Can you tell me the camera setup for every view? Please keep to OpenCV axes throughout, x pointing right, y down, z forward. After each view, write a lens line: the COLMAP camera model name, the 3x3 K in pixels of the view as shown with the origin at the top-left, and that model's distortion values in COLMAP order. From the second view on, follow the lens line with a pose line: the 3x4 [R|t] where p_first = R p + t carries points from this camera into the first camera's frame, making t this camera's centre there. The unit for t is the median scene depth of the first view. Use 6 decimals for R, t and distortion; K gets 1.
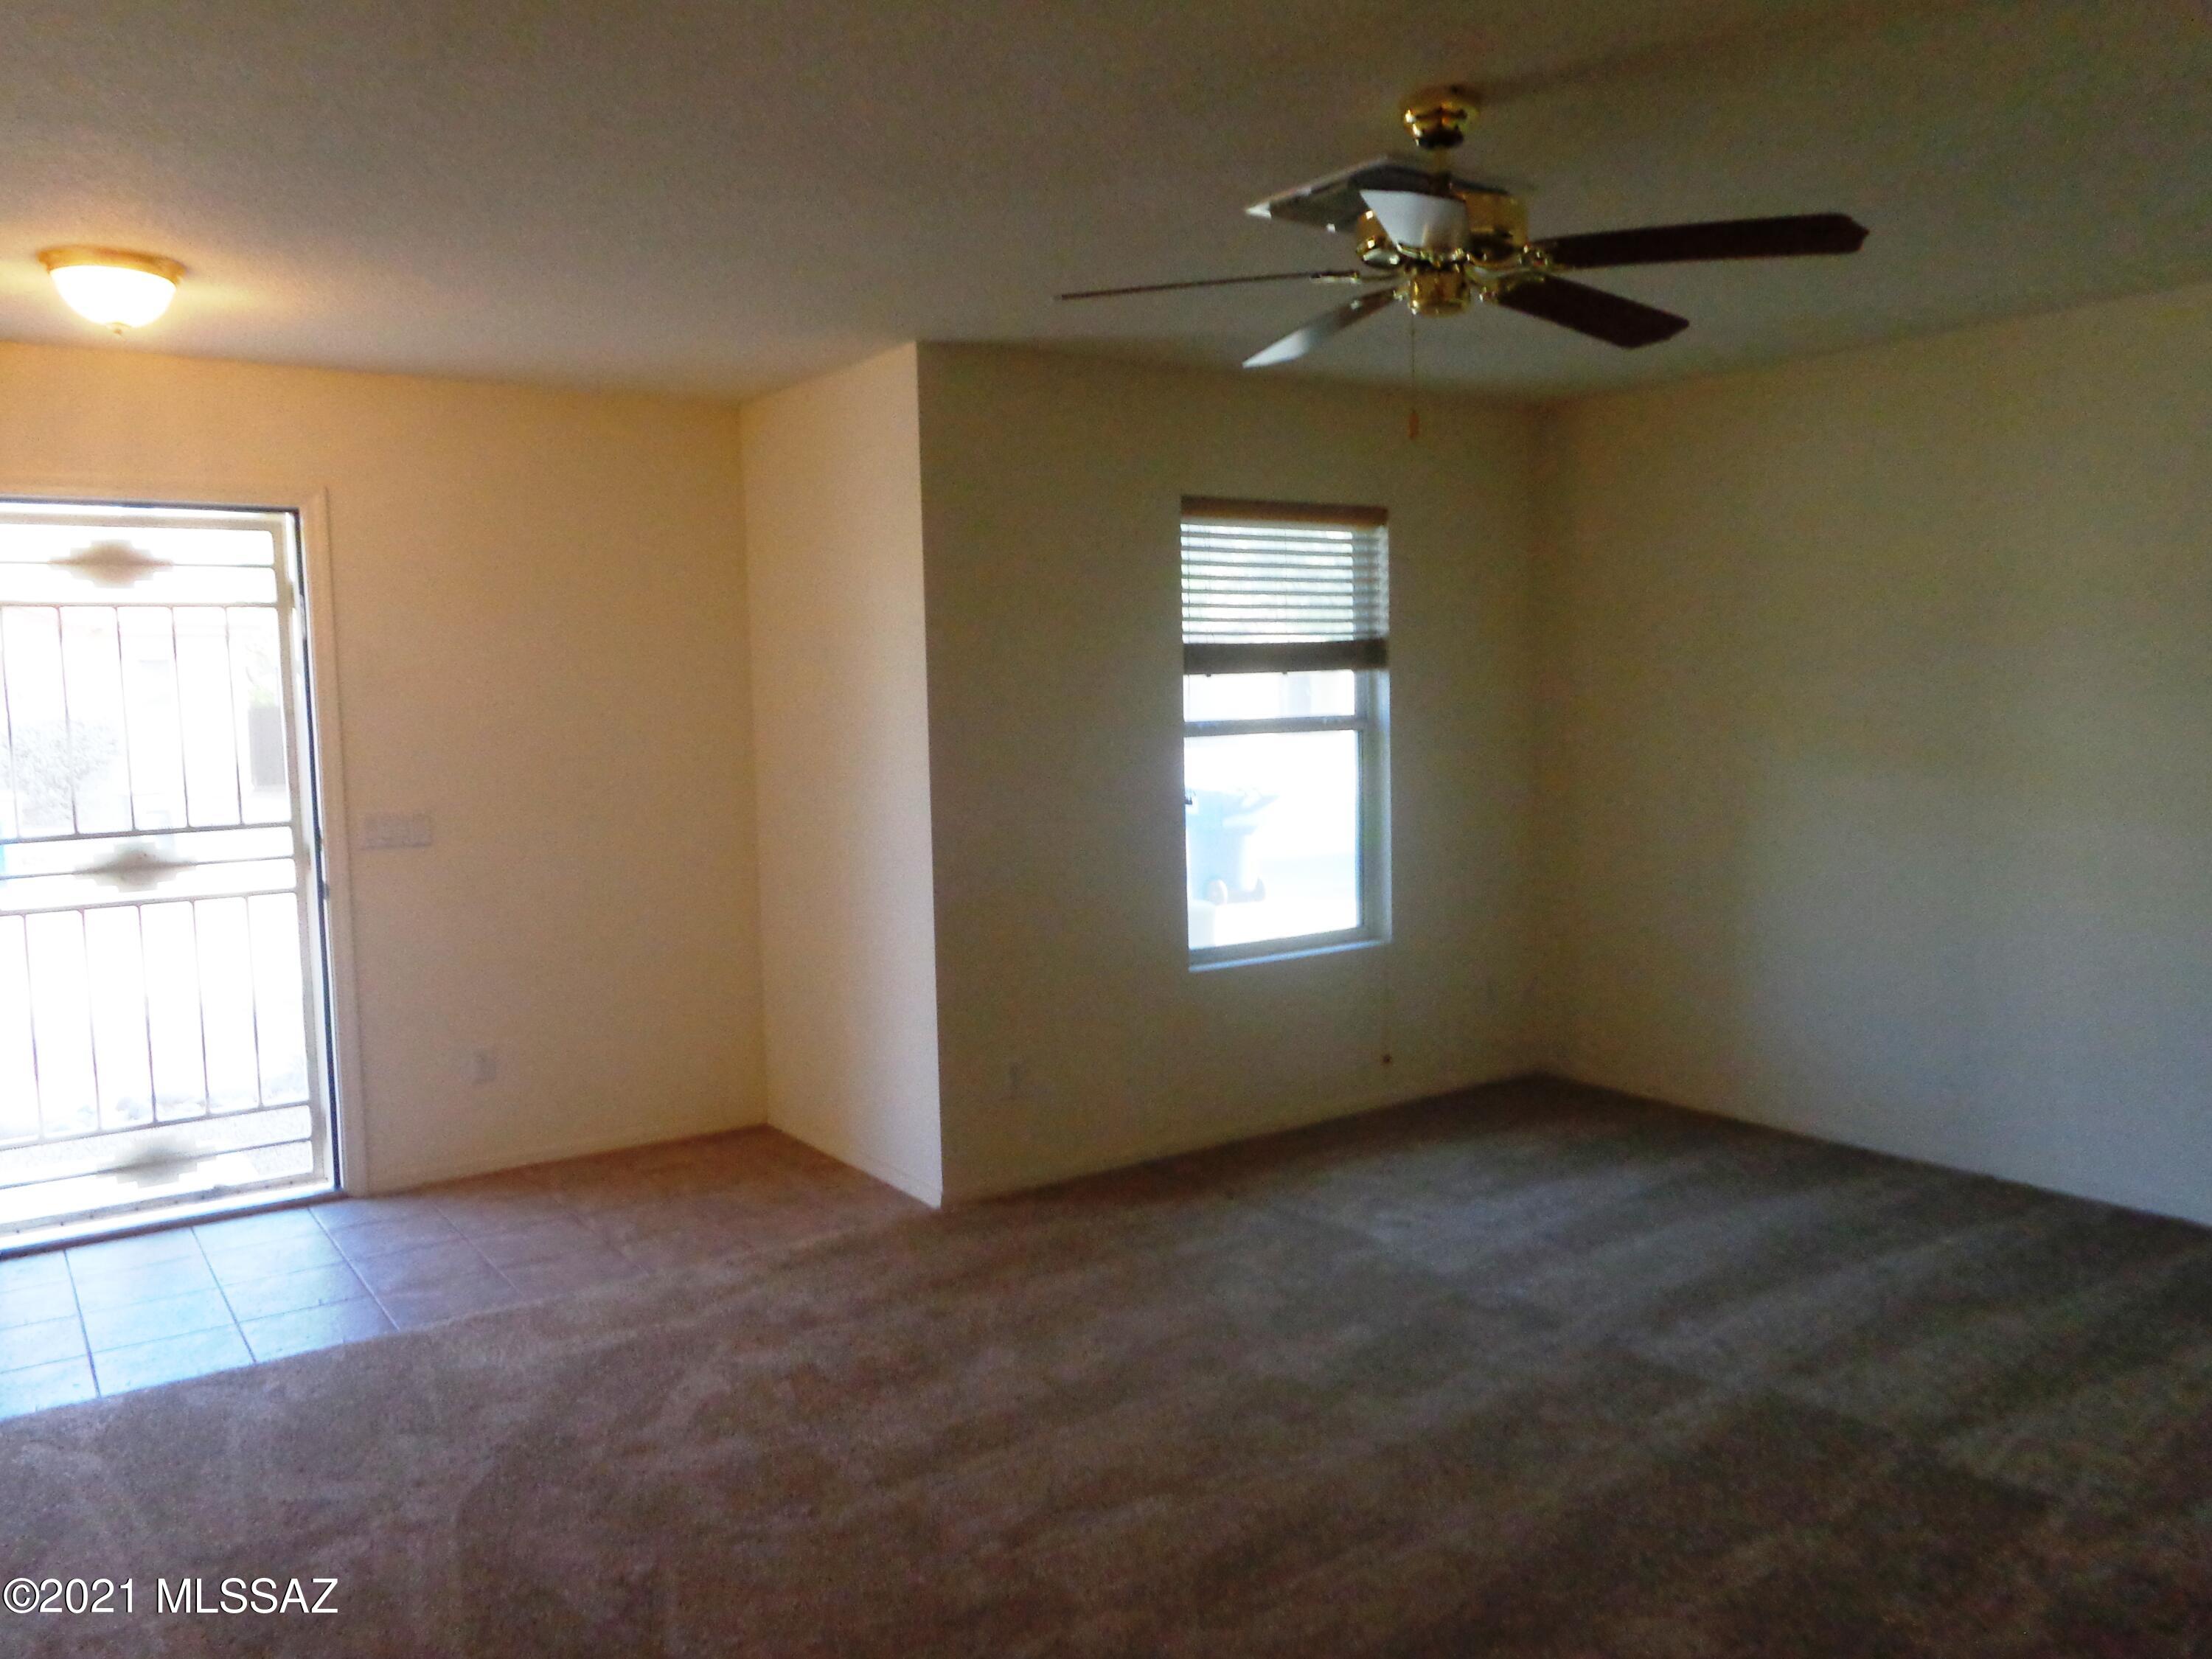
lens RADIAL K [[1674.6, 0, 1106.0], [0, 1674.6, 829.5], [0, 0, 1]] dist [0.000482, 0.008620]
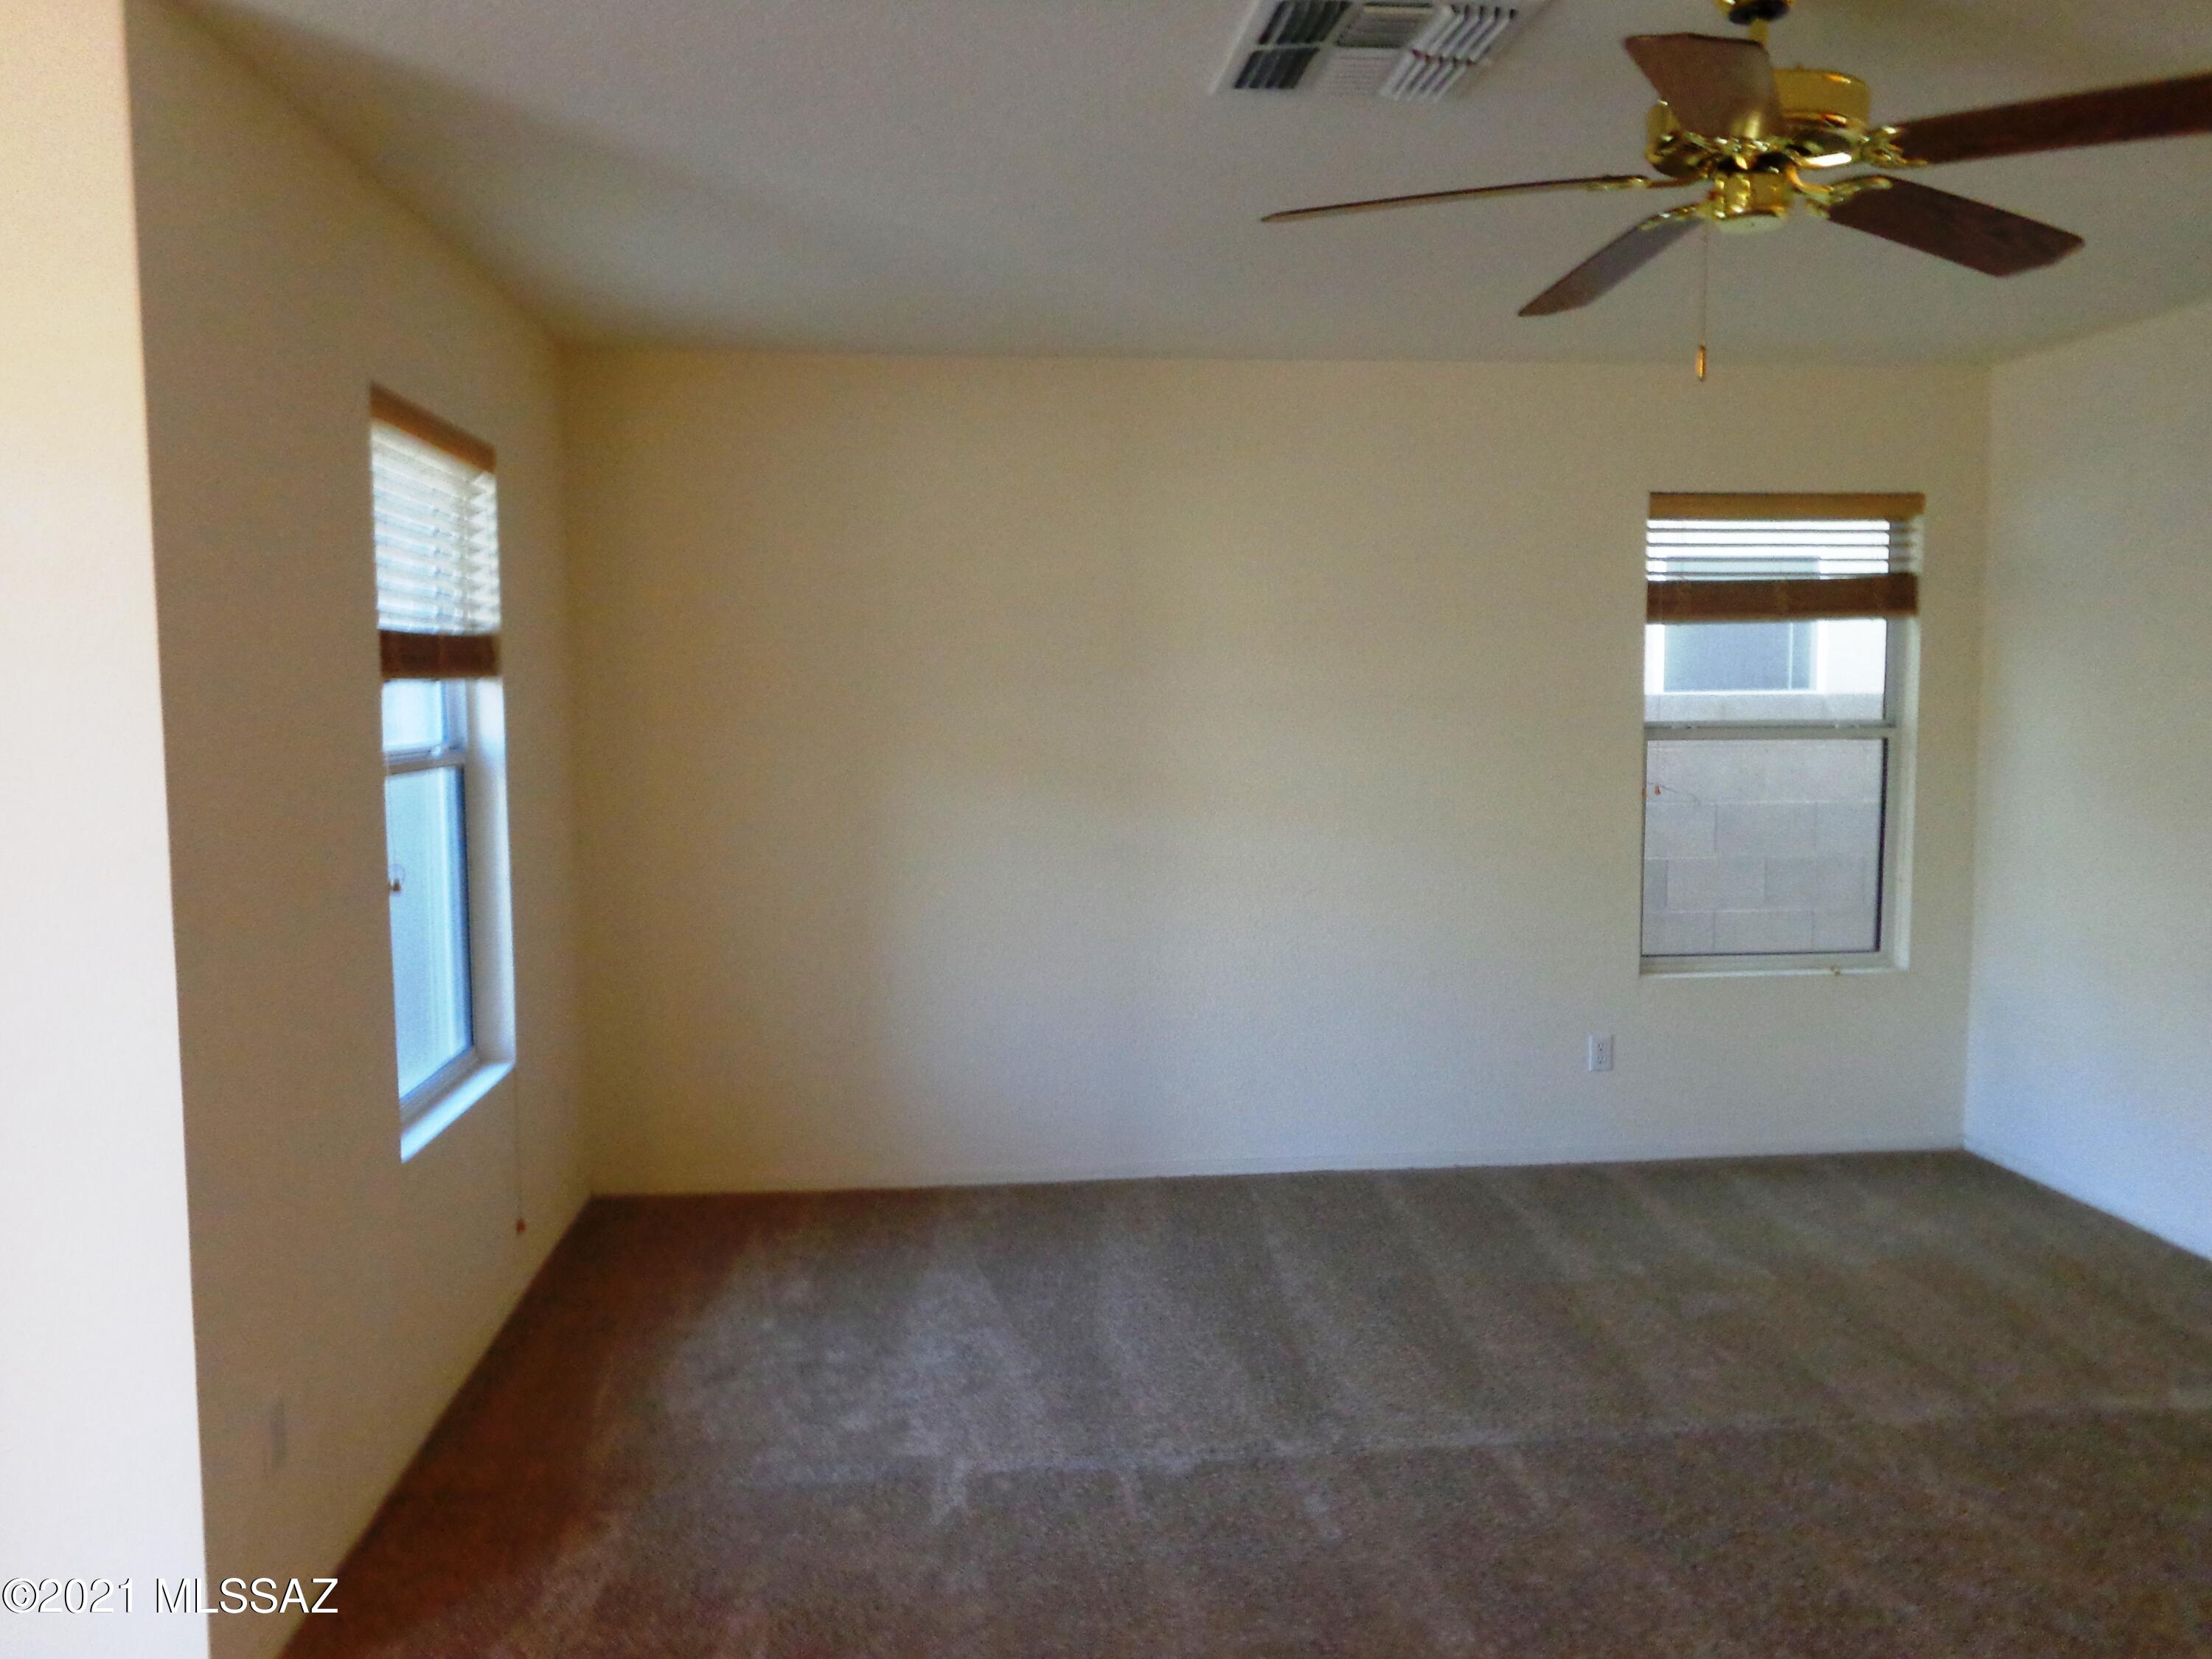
lens RADIAL K [[1732.2, 0, 1106.0], [0, 1732.2, 829.5], [0, 0, 1]] dist [-0.000053, 0.000934]
pose [[0.547397, -0.068512, 0.834064, -0.363415], [0.091386, 0.995577, 0.021803, -0.028885], [-0.831868, 0.064287, 0.551237, 0.459323]]
